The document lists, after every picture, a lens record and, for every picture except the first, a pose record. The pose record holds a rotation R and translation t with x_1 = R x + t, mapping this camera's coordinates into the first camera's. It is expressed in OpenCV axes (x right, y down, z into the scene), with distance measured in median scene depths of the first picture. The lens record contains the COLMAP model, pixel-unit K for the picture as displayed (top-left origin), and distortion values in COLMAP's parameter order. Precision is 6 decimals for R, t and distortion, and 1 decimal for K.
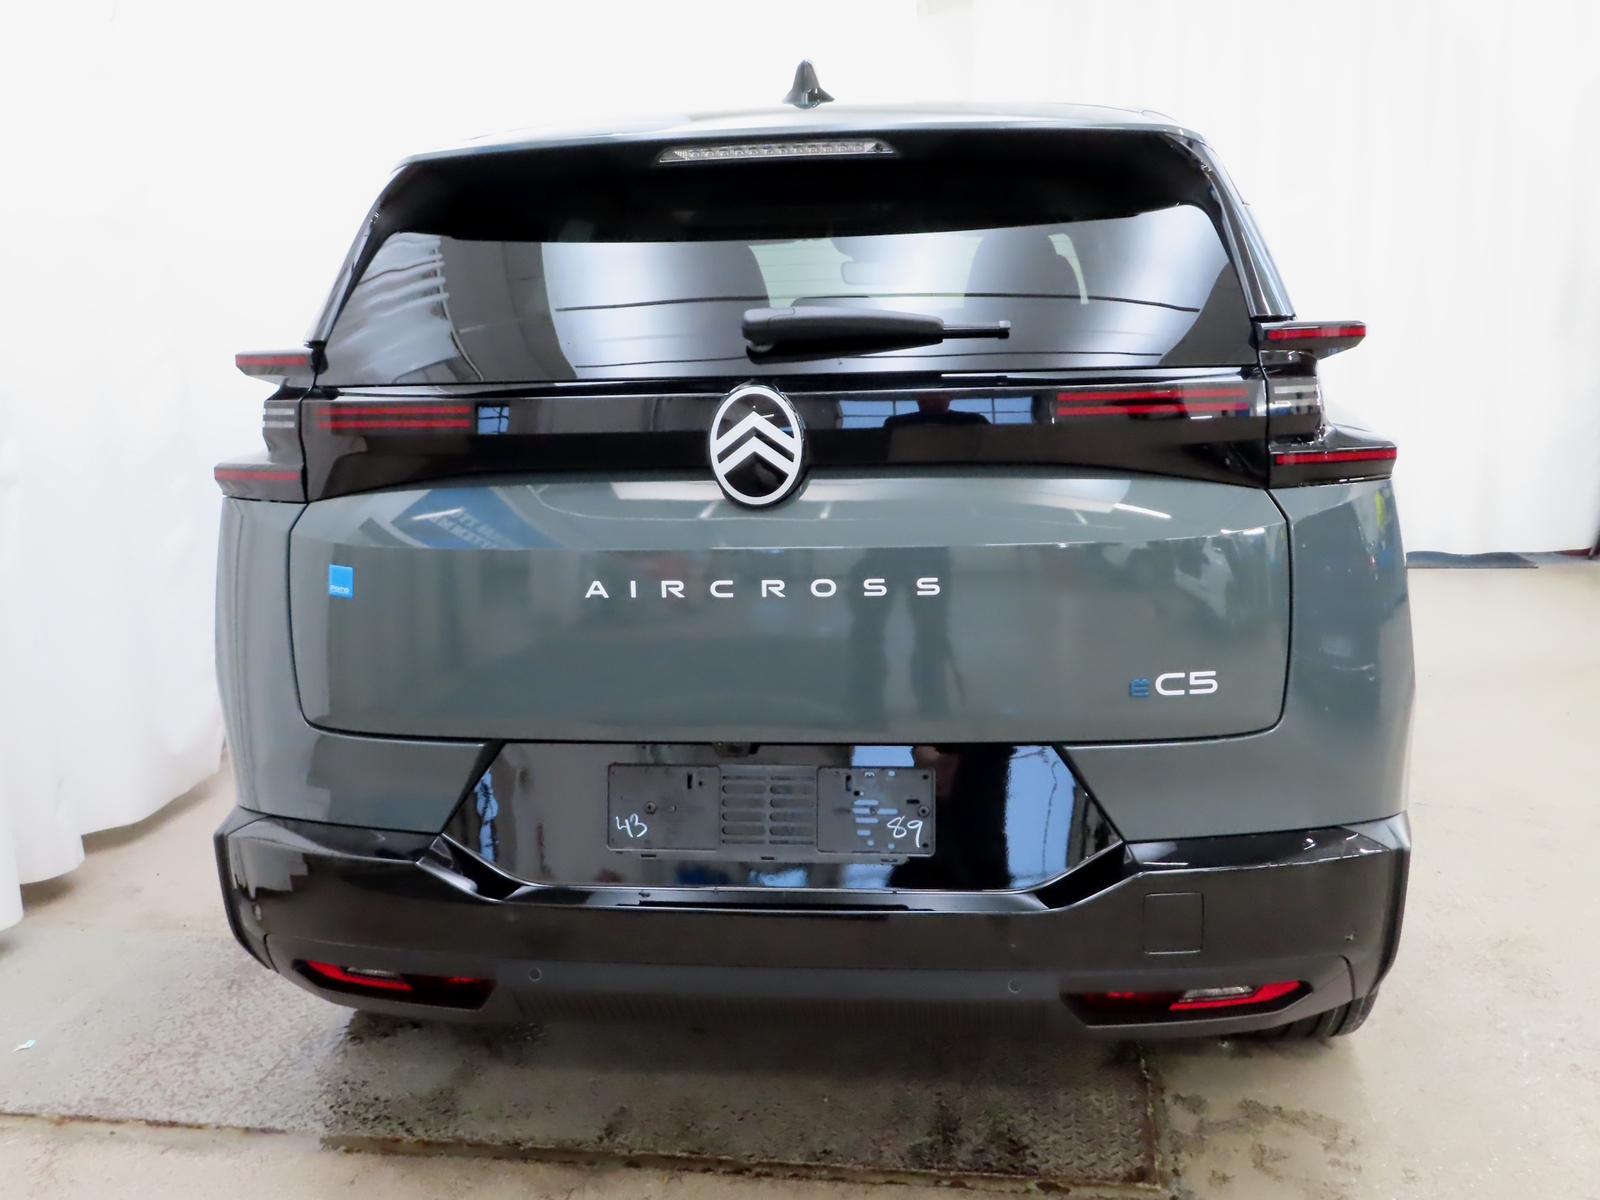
lens RADIAL K [[1217.8, 0, 801.4], [0, 1217.8, 594.8], [0, 0, 1]] dist [-0.005682, -0.003039]
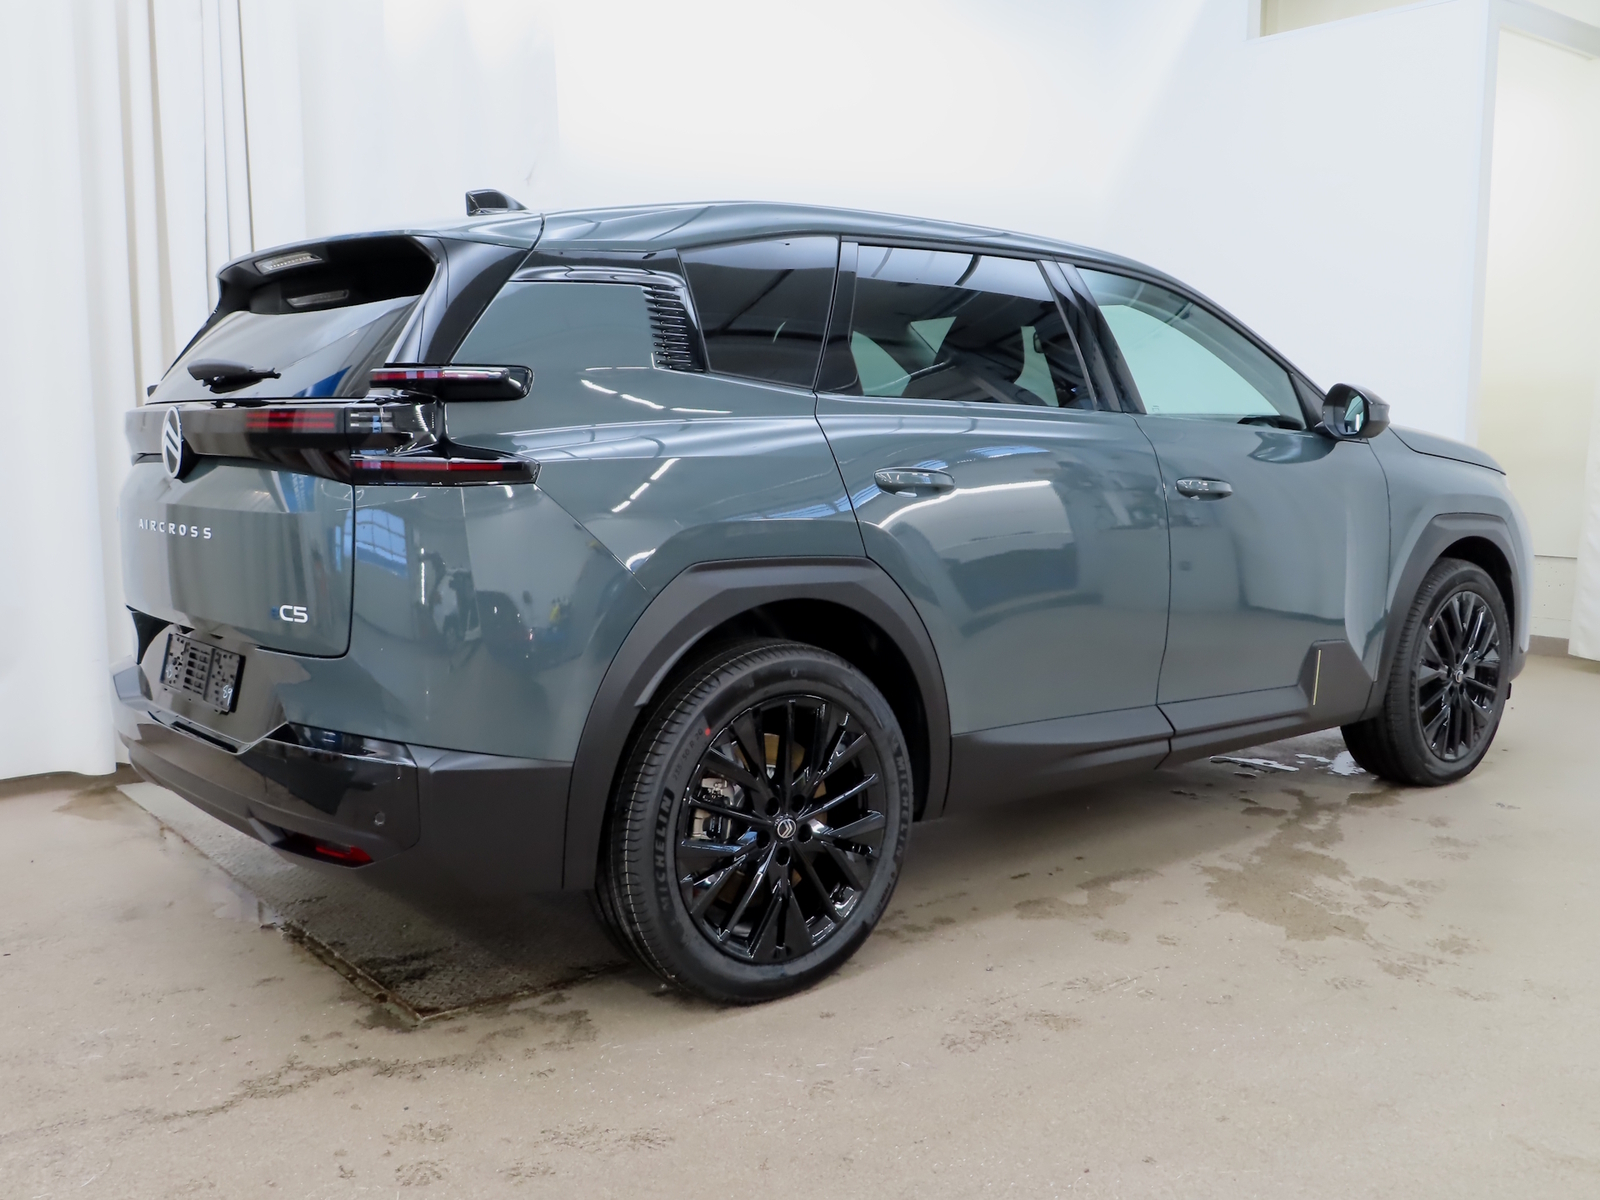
lens RADIAL K [[1217.8, 0, 801.4], [0, 1217.8, 594.8], [0, 0, 1]] dist [-0.005682, -0.003039]
pose [[0.800991, 0.105175, -0.589365, 1.328180], [-0.121360, 0.992534, 0.012185, -0.032586], [0.586246, 0.061765, 0.807775, 0.148776]]
